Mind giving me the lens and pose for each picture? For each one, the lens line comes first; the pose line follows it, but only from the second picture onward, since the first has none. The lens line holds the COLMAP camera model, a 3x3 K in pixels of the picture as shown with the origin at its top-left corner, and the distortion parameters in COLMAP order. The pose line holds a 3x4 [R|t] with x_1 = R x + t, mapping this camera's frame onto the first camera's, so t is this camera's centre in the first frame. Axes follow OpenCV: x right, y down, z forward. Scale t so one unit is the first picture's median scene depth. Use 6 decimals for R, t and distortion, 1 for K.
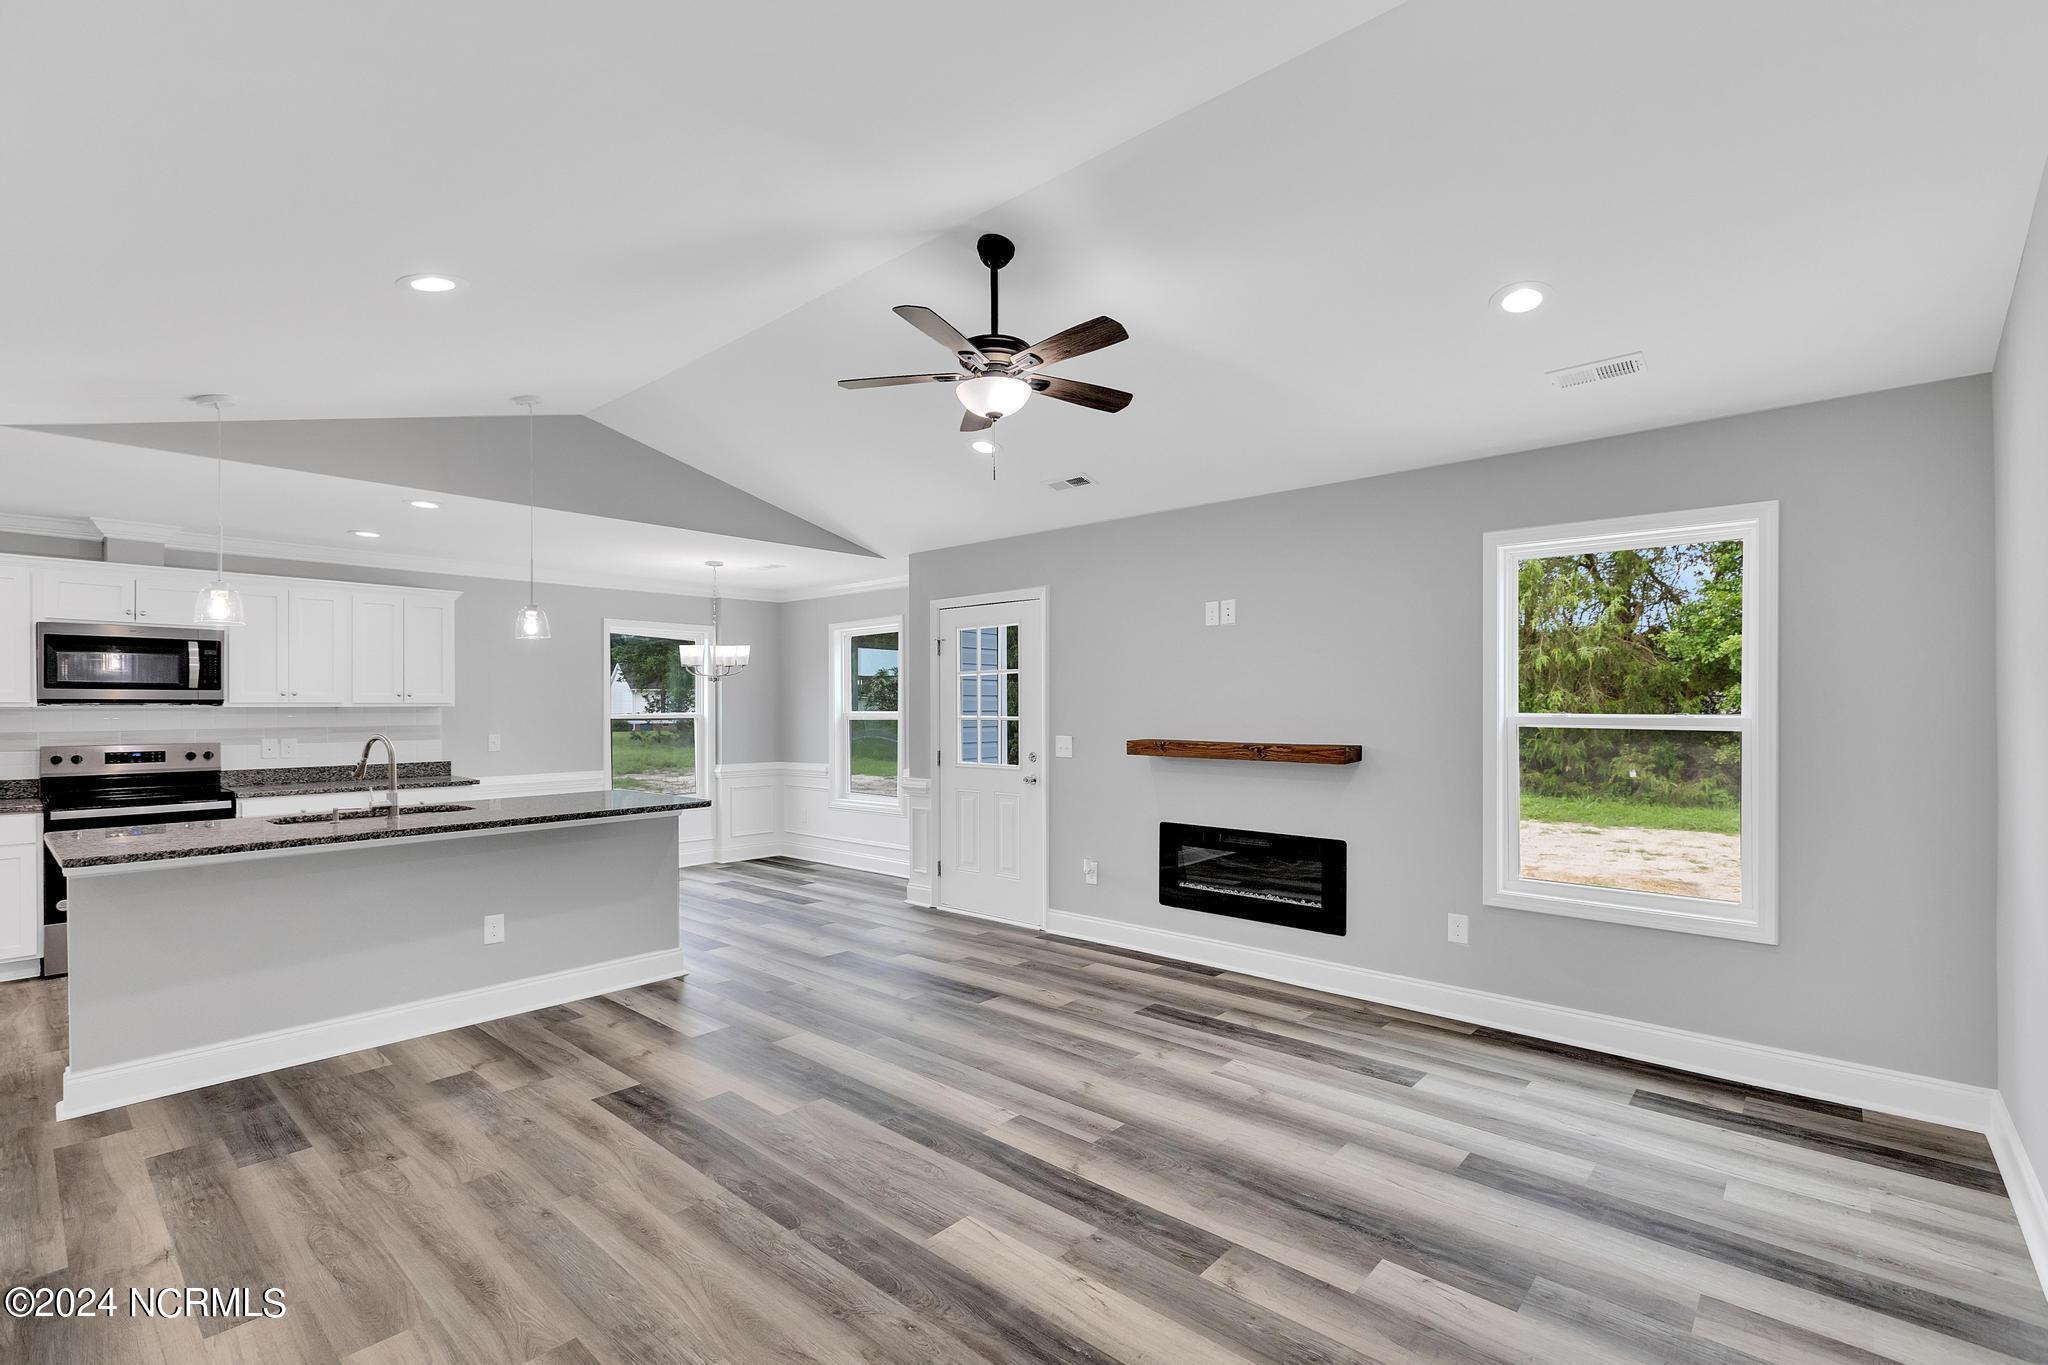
lens RADIAL K [[914.8, 0, 1027.2], [0, 914.8, 705.0], [0, 0, 1]] dist [0.003048, -0.002764]
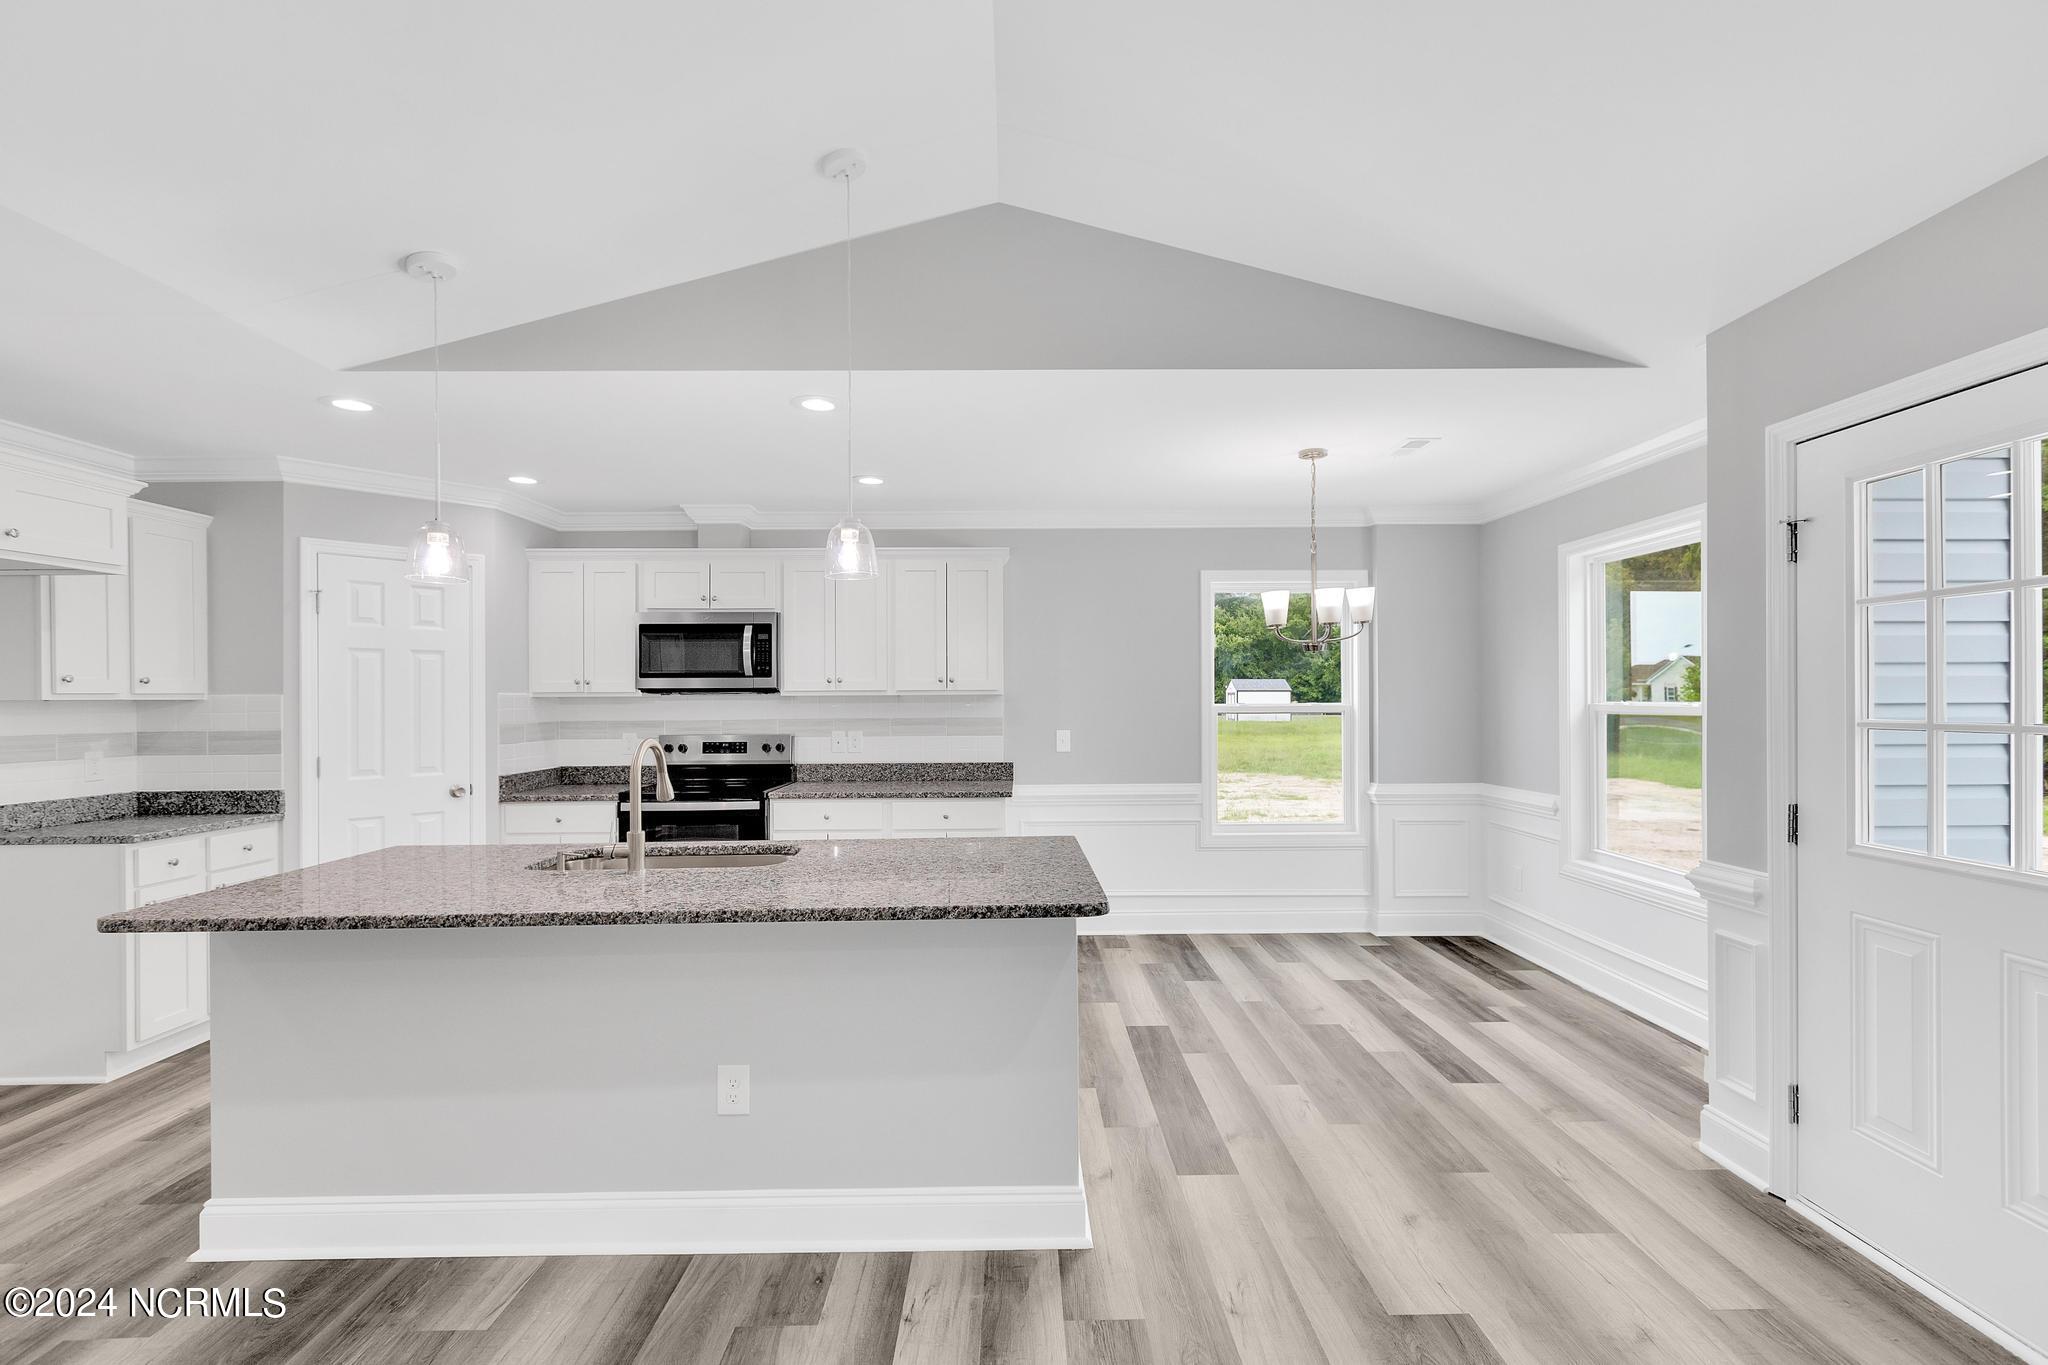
lens RADIAL K [[914.8, 0, 1023.7], [0, 914.8, 701.2], [0, 0, 1]] dist [0.003048, -0.002764]
pose [[0.673225, 0.003568, -0.739429, -0.044606], [0.004062, 0.999955, 0.008523, 0.000721], [0.739427, -0.008741, 0.673180, 0.749976]]
